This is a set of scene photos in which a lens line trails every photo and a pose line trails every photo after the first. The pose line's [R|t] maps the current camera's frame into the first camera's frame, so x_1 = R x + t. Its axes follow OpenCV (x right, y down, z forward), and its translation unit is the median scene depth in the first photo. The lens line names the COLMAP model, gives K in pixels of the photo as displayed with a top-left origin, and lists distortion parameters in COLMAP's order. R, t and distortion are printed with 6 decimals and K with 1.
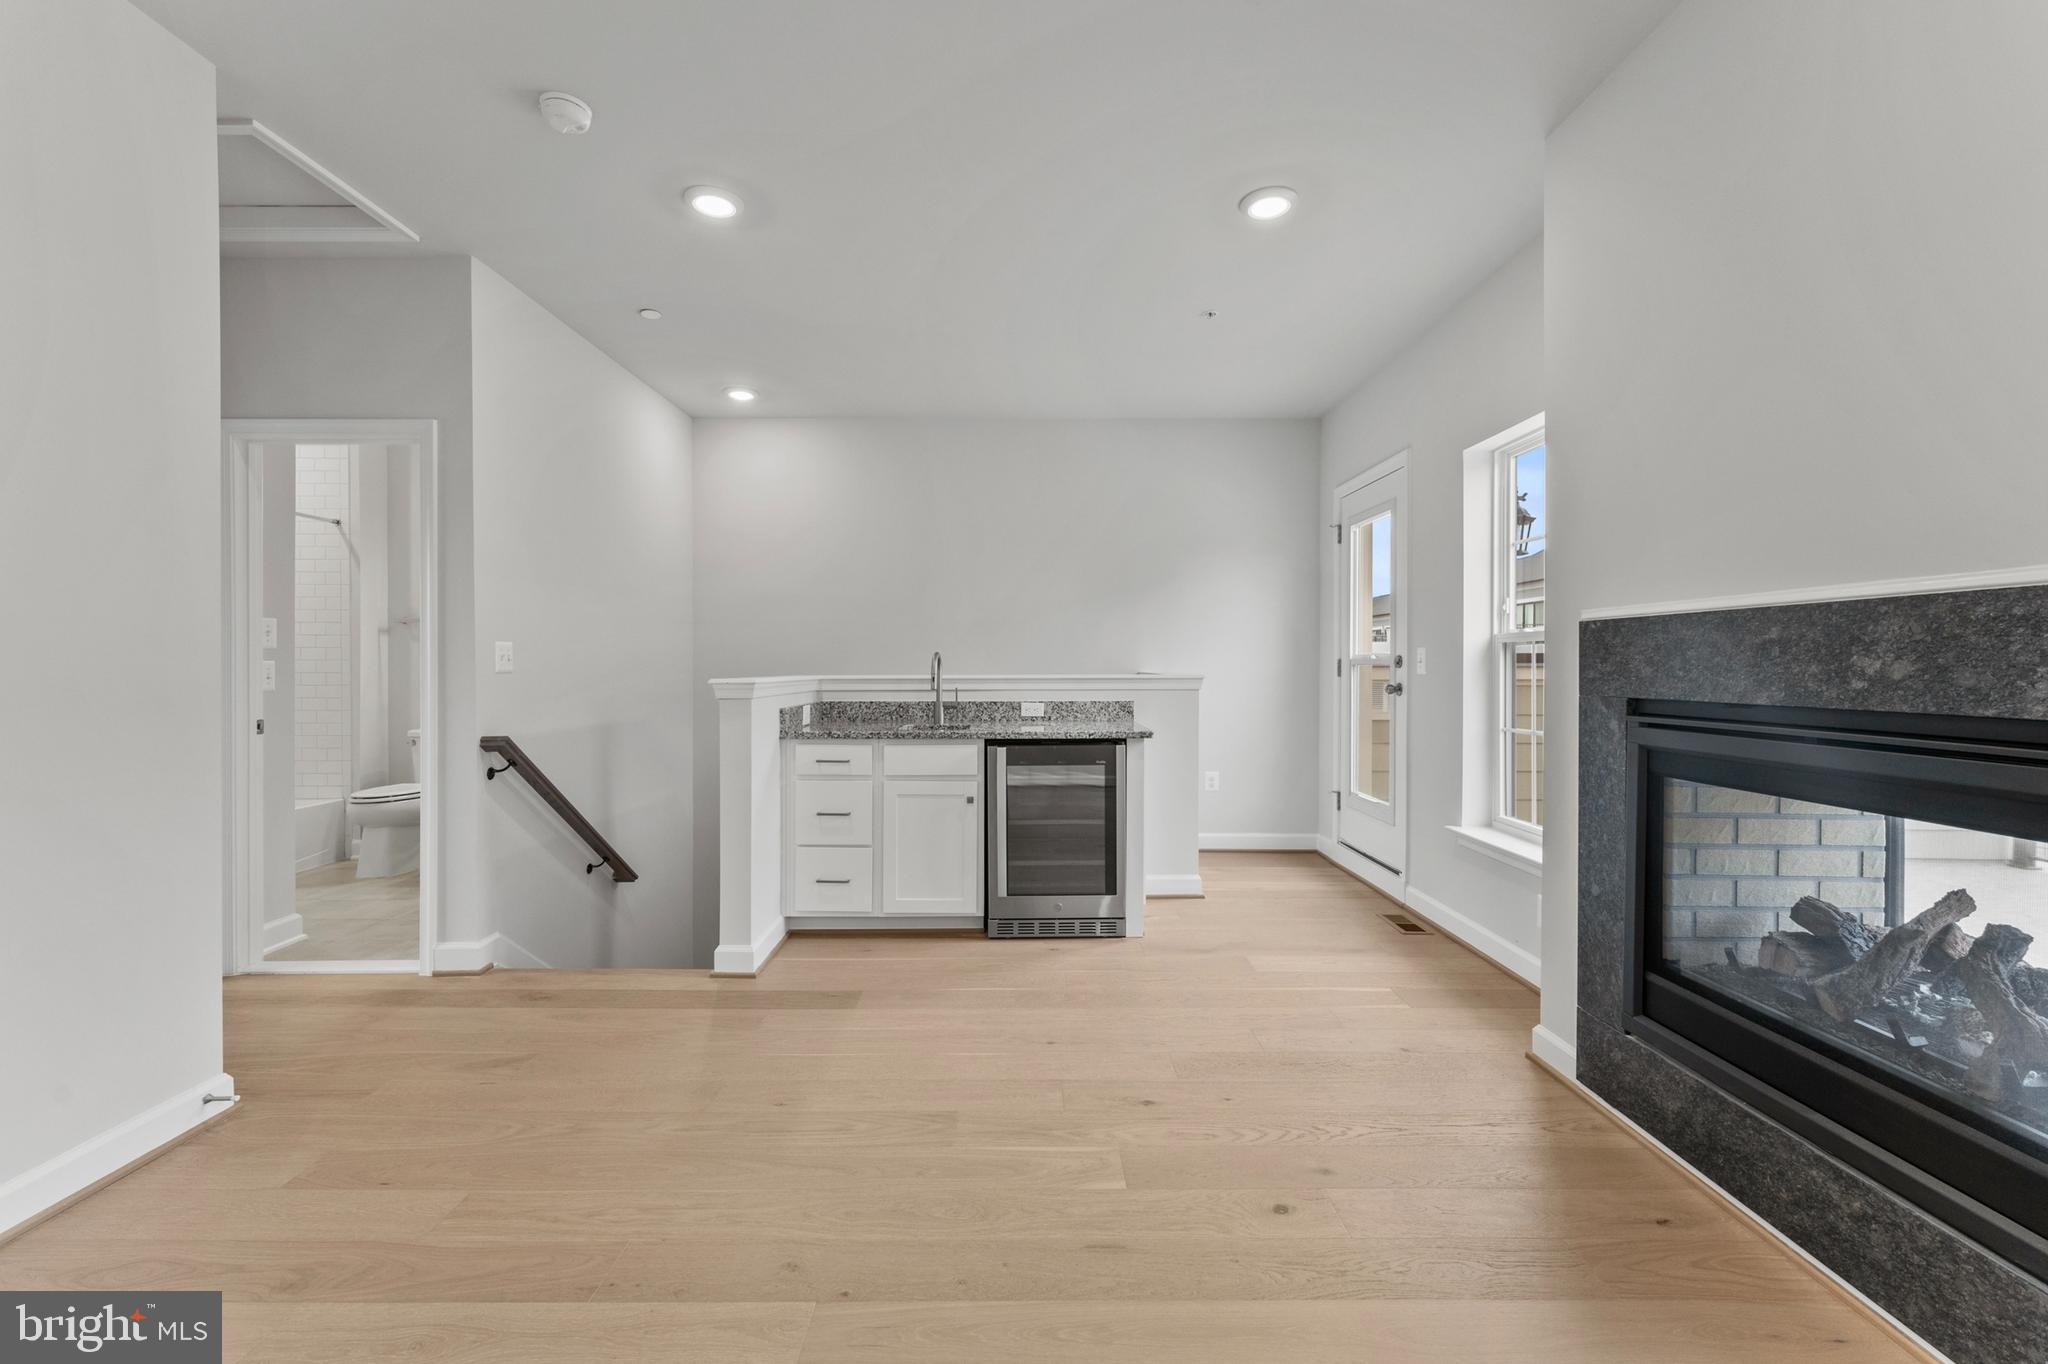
lens RADIAL K [[823.1, 0, 977.5], [0, 823.1, 674.8], [0, 0, 1]] dist [0.002613, 0.000140]
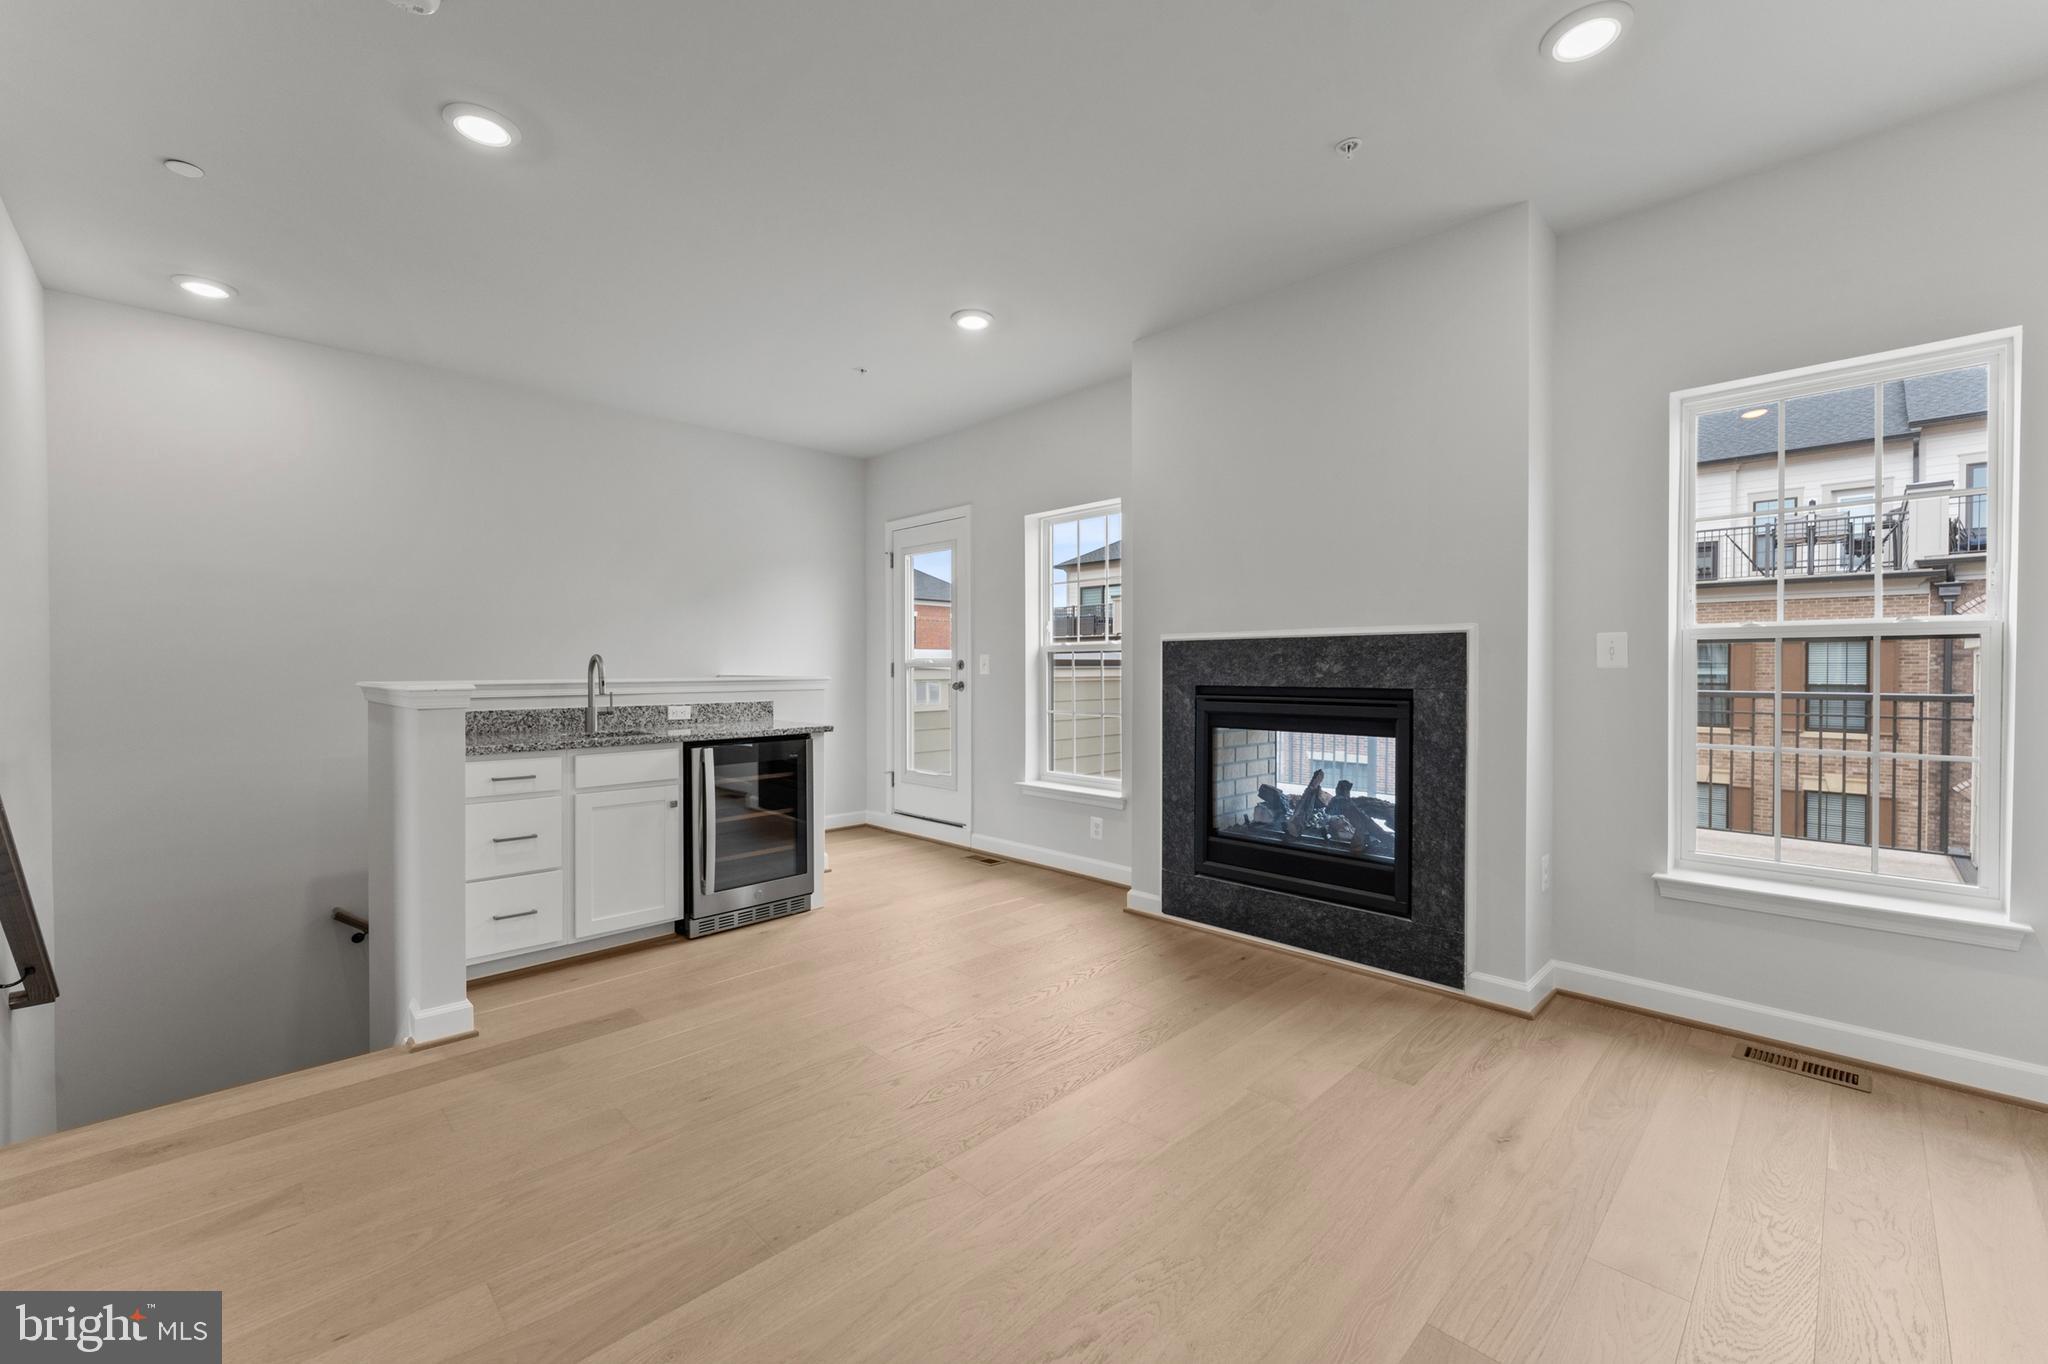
lens RADIAL K [[823.1, 0, 1014.8], [0, 823.1, 678.9], [0, 0, 1]] dist [0.002613, 0.000140]
pose [[0.717598, -0.011053, 0.696370, -0.424192], [0.010427, 0.999932, 0.005126, 0.000490], [-0.696379, 0.003583, 0.717665, -0.000170]]
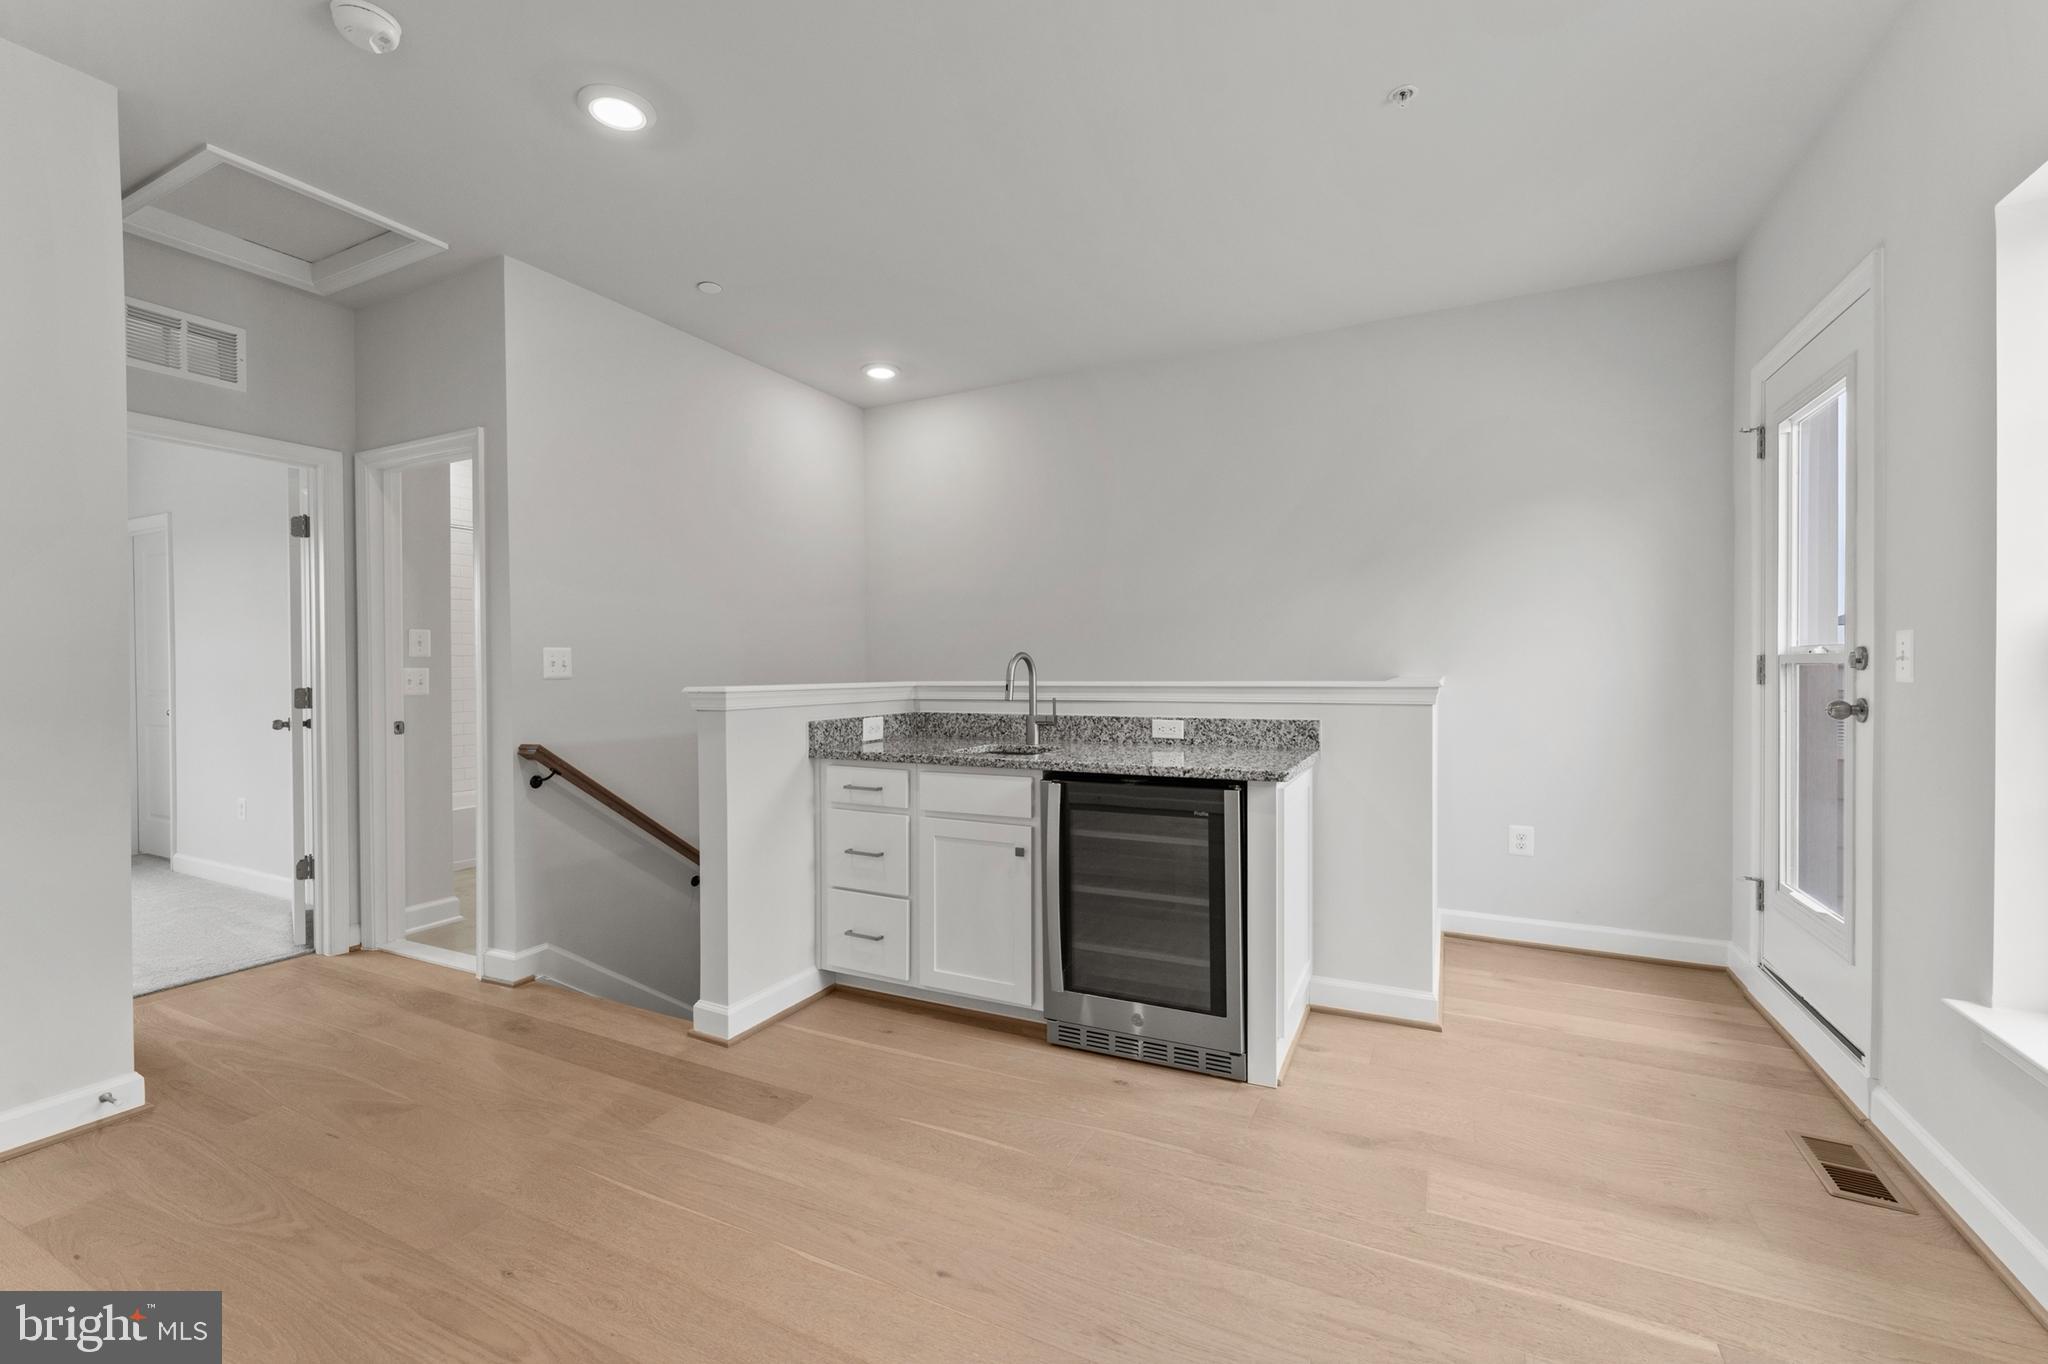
lens RADIAL K [[823.1, 0, 953.5], [0, 823.1, 676.8], [0, 0, 1]] dist [0.002613, 0.000140]
pose [[0.896460, 0.000246, -0.443125, 0.278054], [-0.000011, 1.000000, 0.000533, -0.005614], [0.443125, -0.000473, 0.896460, 0.327608]]
